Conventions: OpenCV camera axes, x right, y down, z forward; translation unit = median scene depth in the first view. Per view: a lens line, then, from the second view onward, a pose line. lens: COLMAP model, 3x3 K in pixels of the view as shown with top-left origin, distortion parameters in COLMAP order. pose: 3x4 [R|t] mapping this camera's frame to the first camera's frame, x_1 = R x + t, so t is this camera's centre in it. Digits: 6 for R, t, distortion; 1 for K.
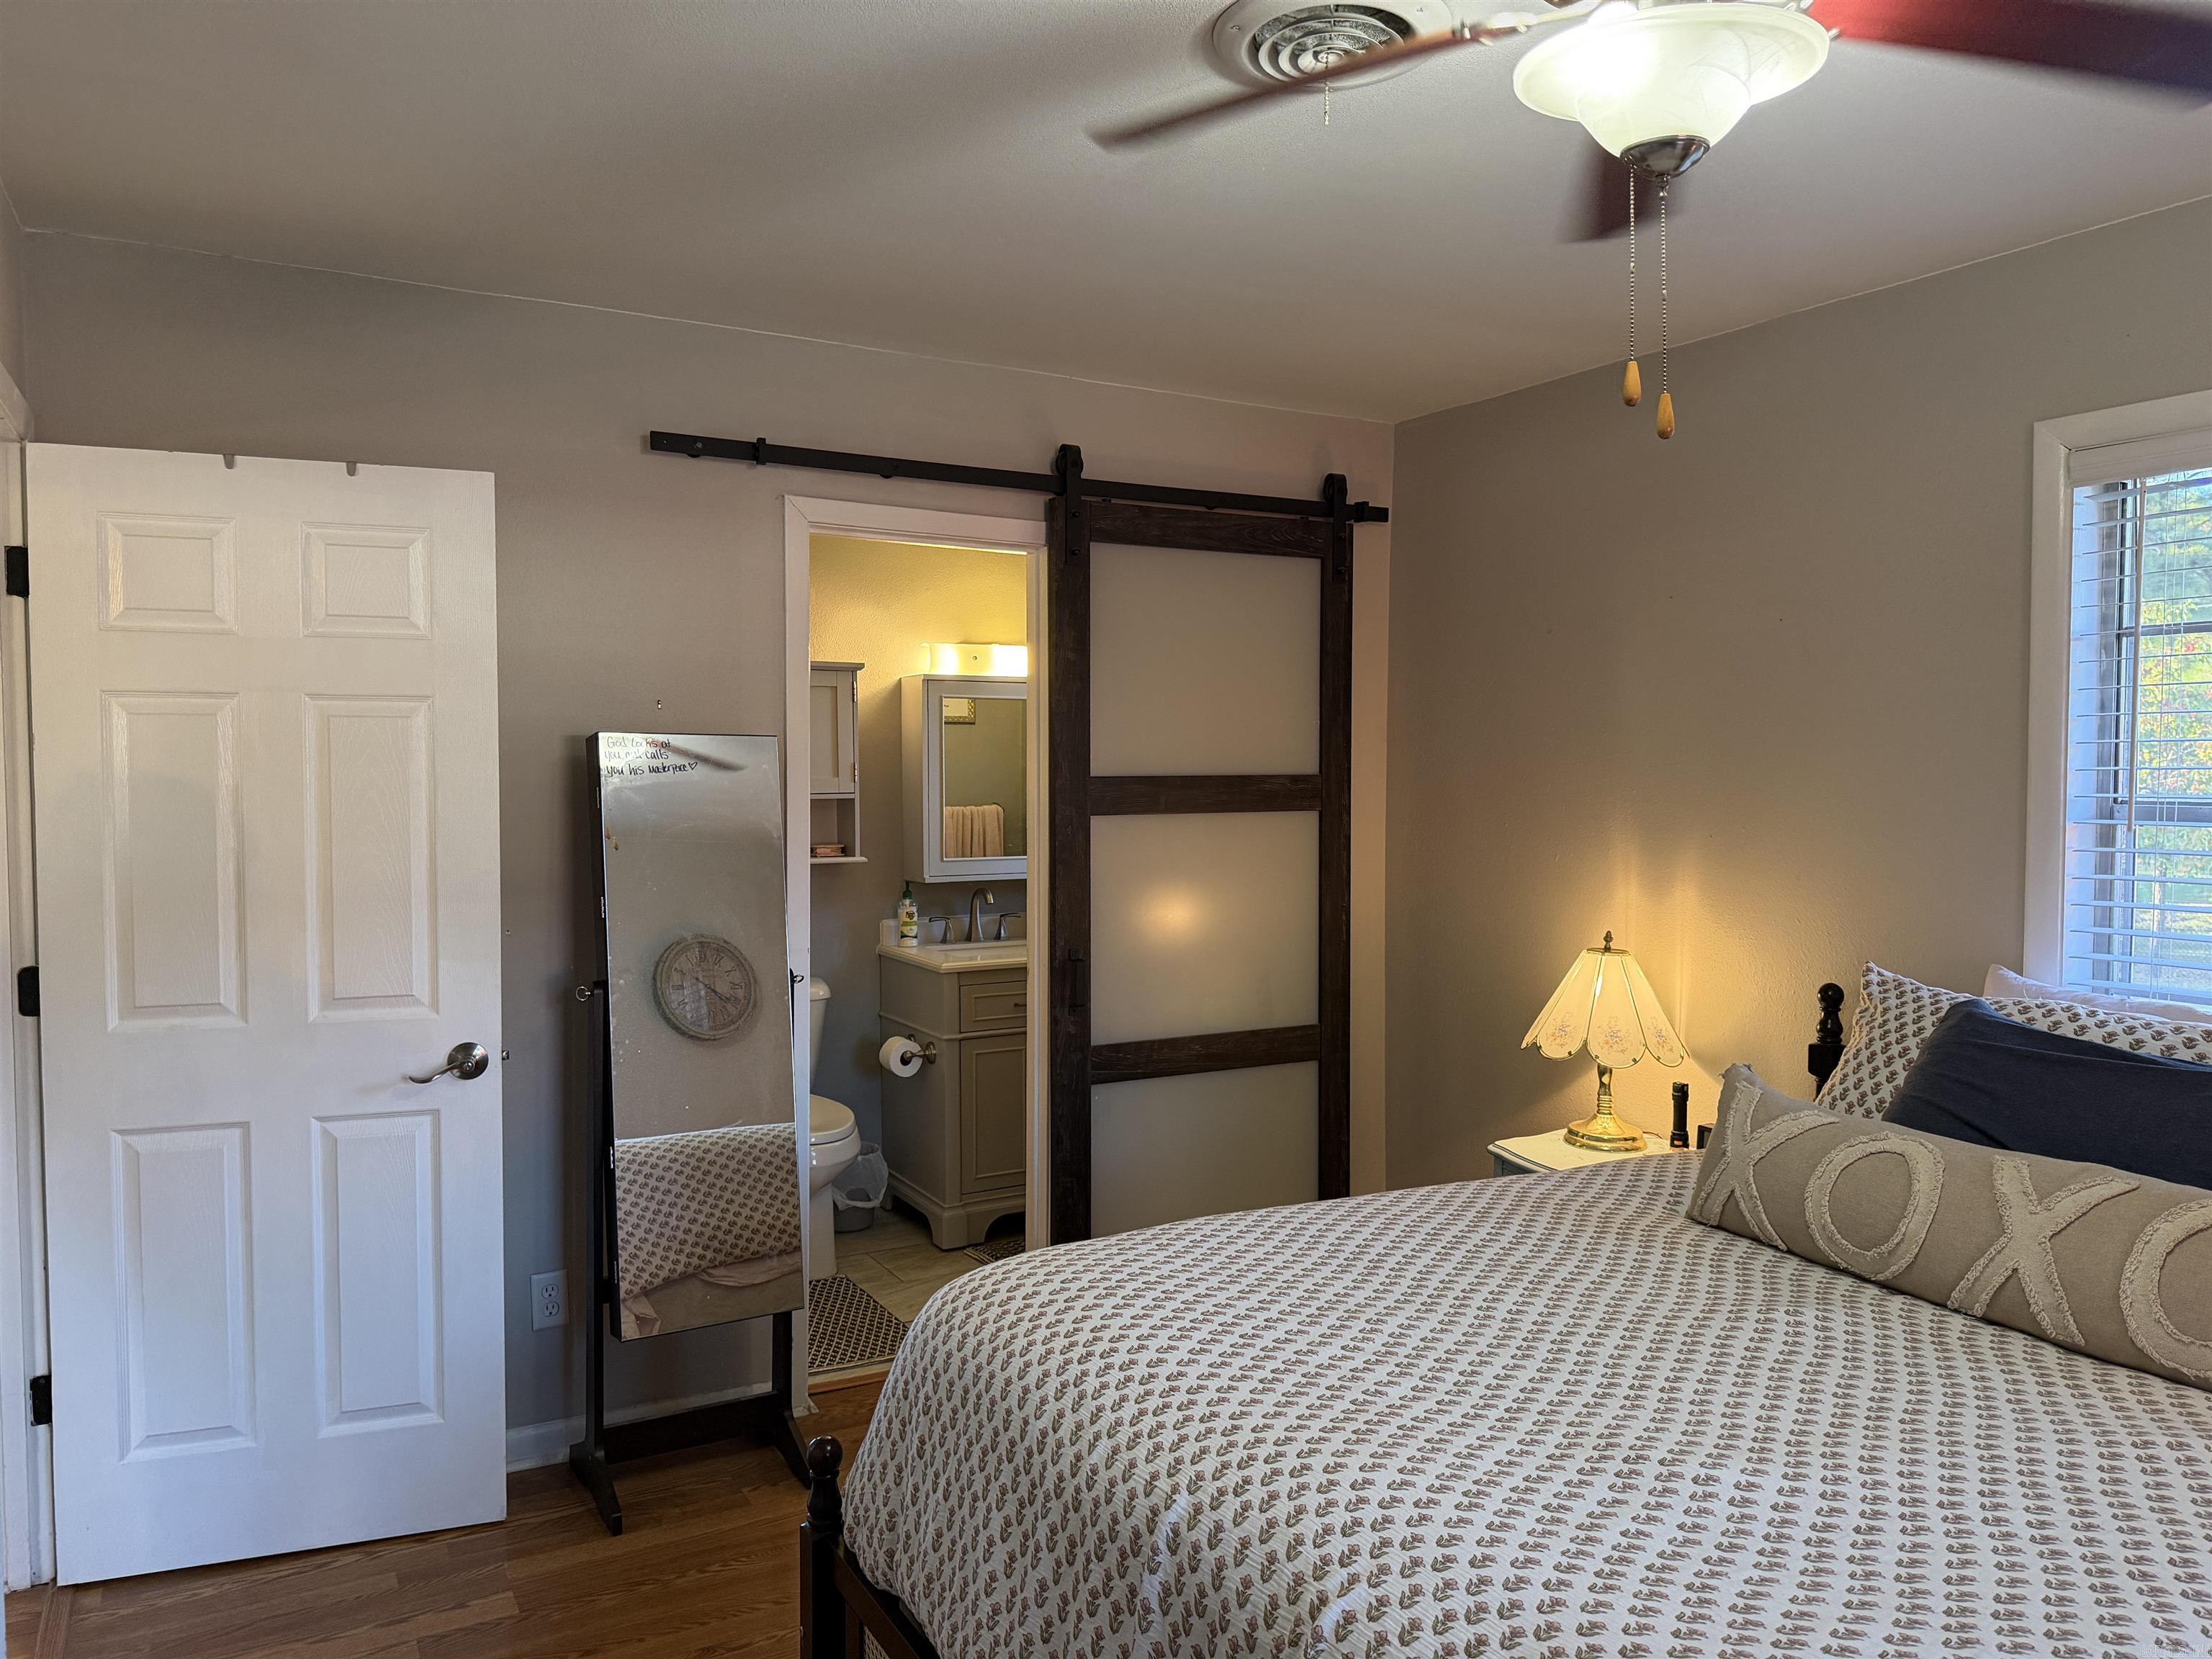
lens RADIAL K [[1545.8, 0, 1110.0], [0, 1545.8, 830.0], [0, 0, 1]] dist [0.033600, -0.002853]
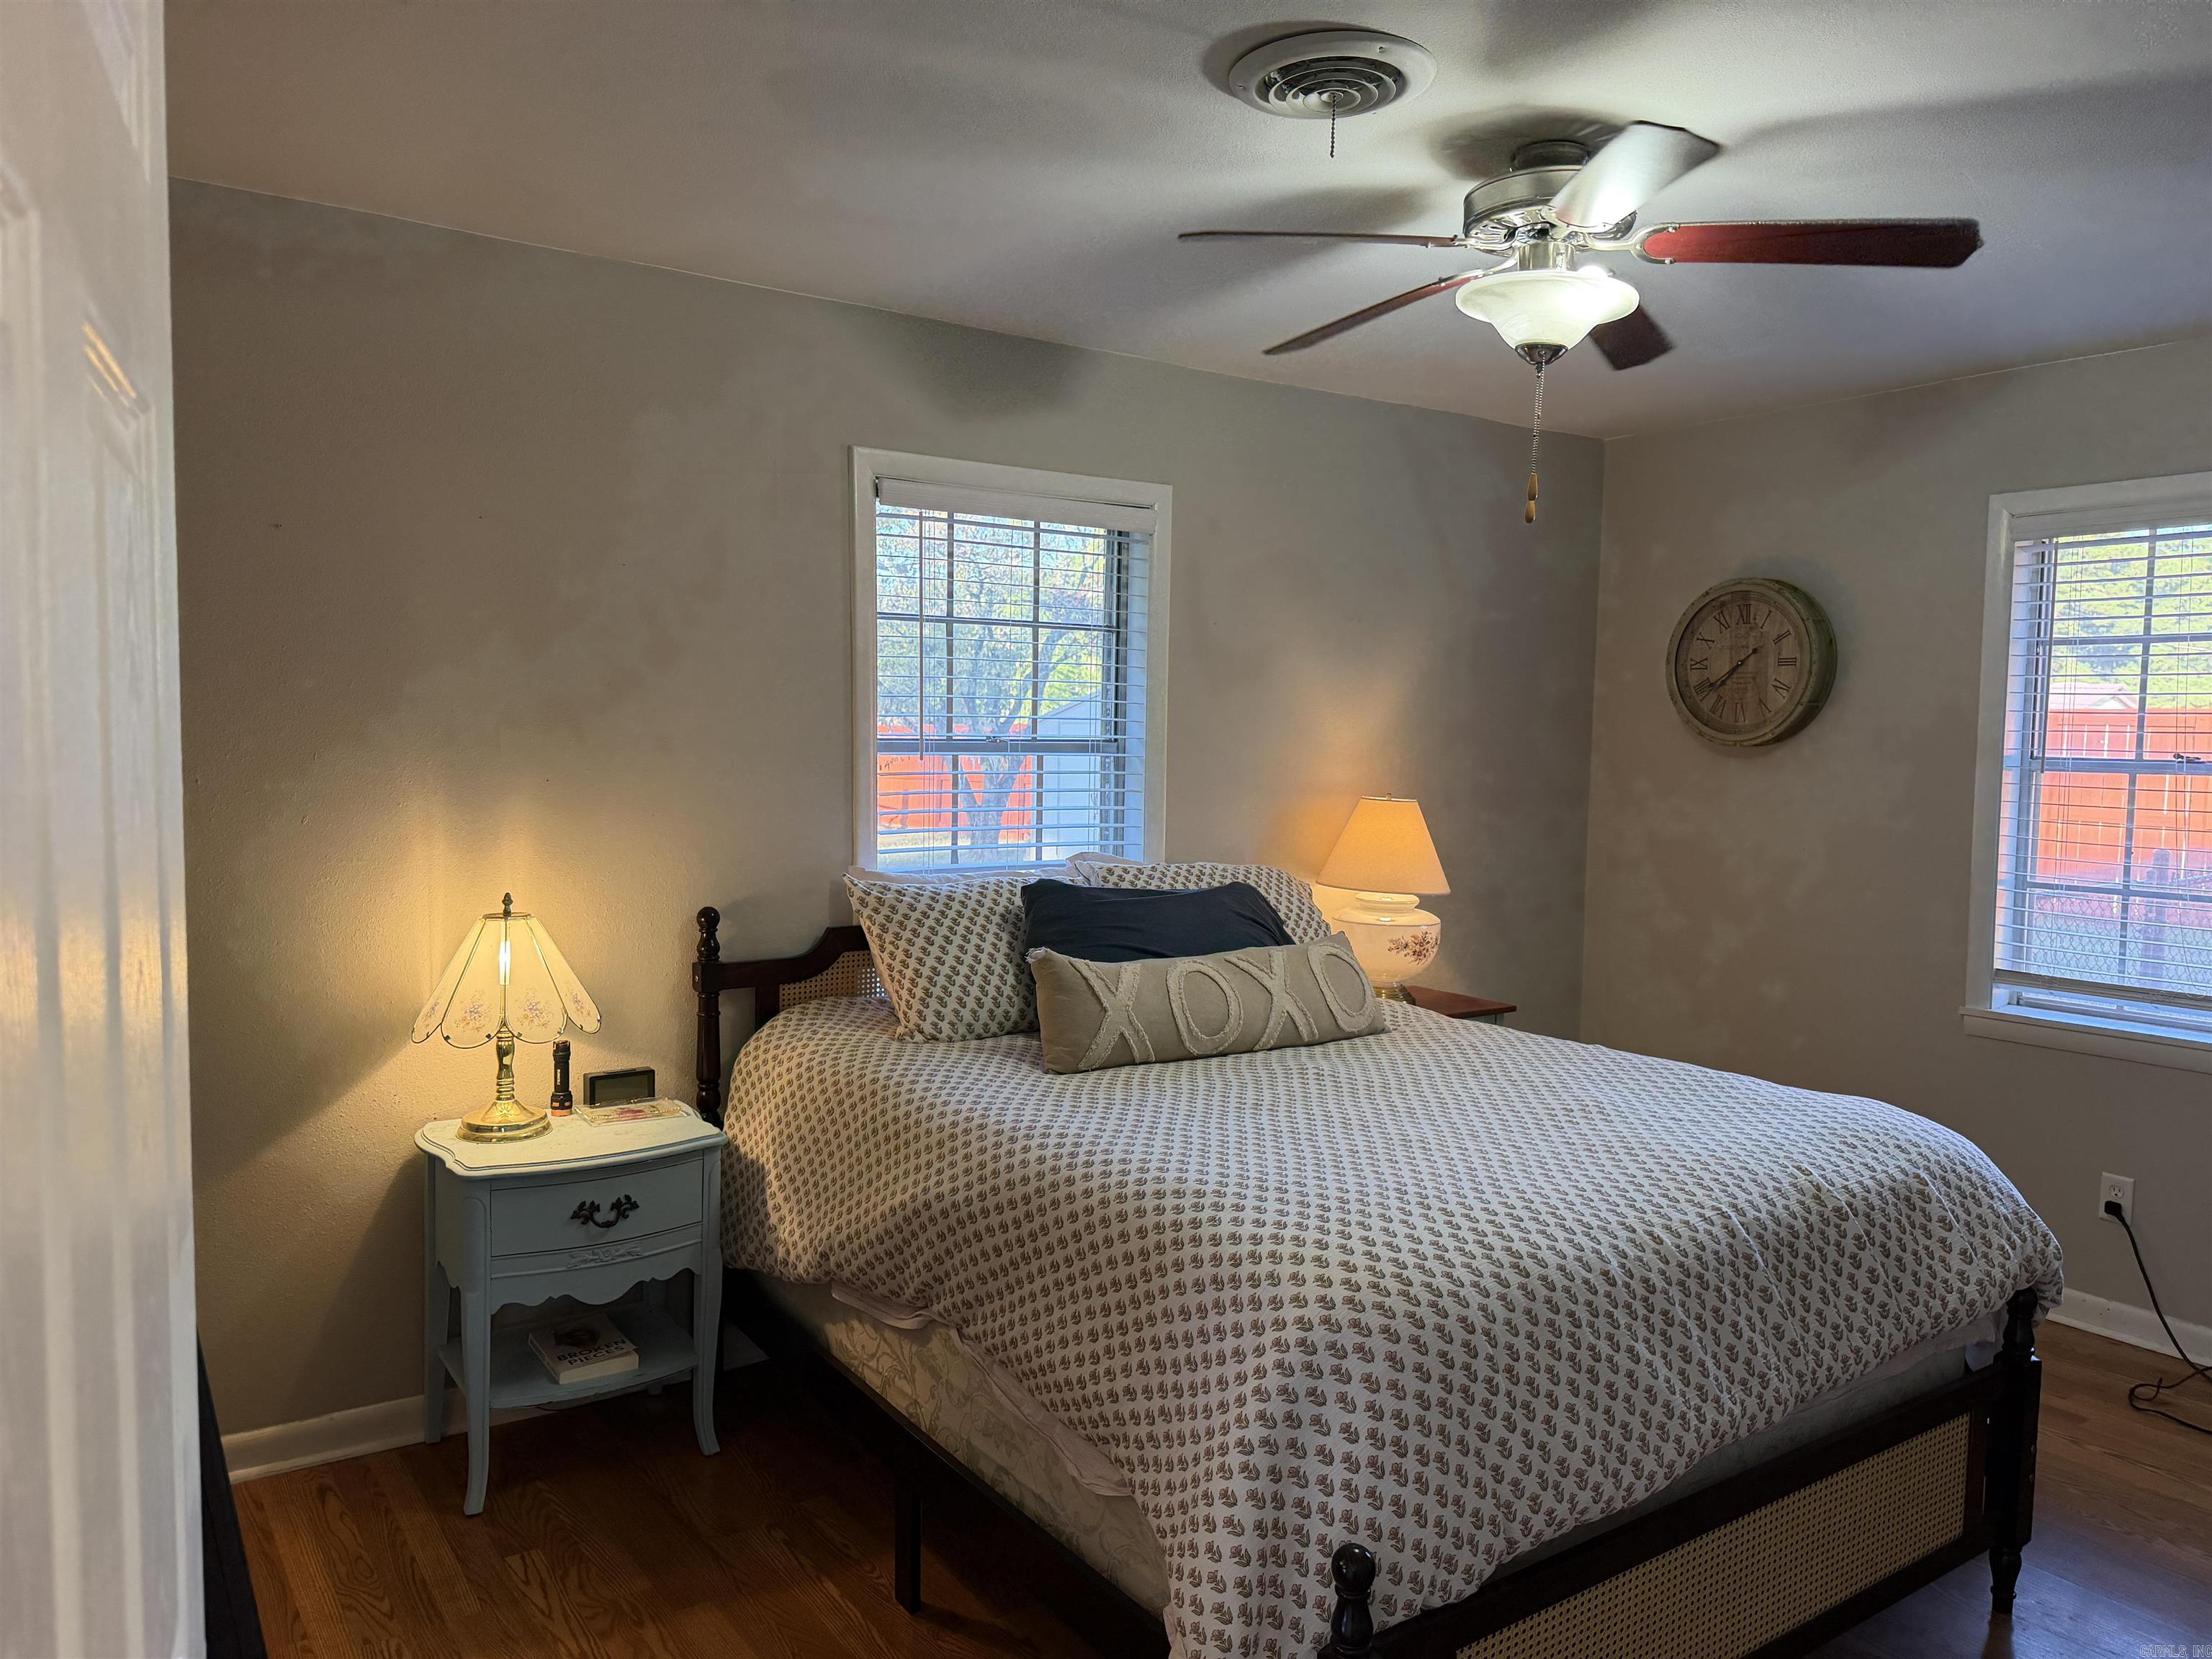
lens RADIAL K [[1545.8, 0, 1097.6], [0, 1545.8, 826.9], [0, 0, 1]] dist [0.033600, -0.002853]
pose [[-0.086119, -0.074714, 0.993479, -0.664263], [0.028872, 0.996578, 0.077450, -0.036207], [-0.995866, 0.035353, -0.083667, 0.829407]]
